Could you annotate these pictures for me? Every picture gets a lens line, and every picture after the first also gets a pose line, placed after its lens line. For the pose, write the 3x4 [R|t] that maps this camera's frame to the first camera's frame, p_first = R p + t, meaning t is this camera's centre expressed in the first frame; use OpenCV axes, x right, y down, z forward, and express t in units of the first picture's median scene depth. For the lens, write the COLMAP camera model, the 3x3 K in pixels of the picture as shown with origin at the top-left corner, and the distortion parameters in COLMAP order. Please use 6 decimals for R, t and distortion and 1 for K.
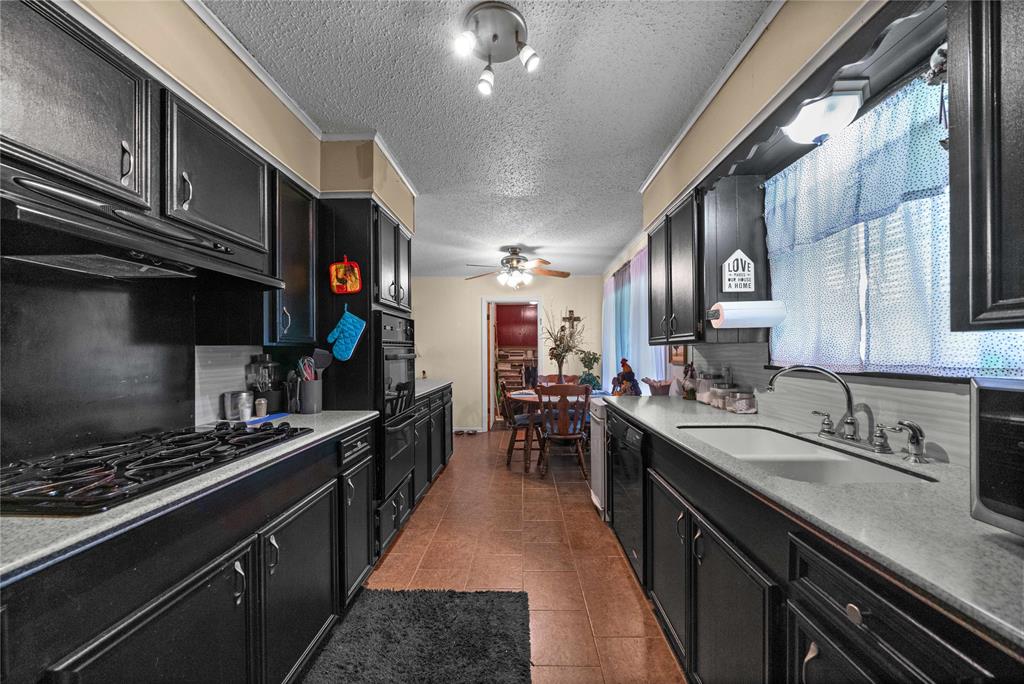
lens RADIAL K [[357.5, 0, 507.6], [0, 357.5, 351.7], [0, 0, 1]] dist [-0.007943, 0.000505]
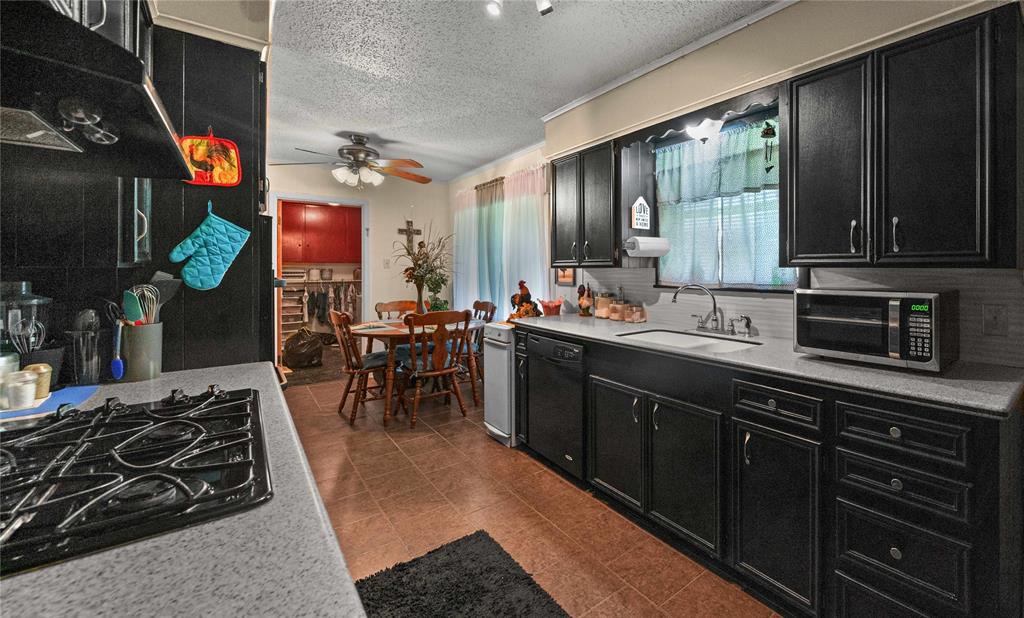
lens RADIAL K [[434.5, 0, 607.6], [0, 434.5, 268.2], [0, 0, 1]] dist [-0.002904, -0.000350]
pose [[0.726726, 0.007481, 0.686887, -0.475923], [-0.004240, 0.999971, -0.006405, -0.012178], [-0.686914, 0.001742, 0.726736, -0.063257]]
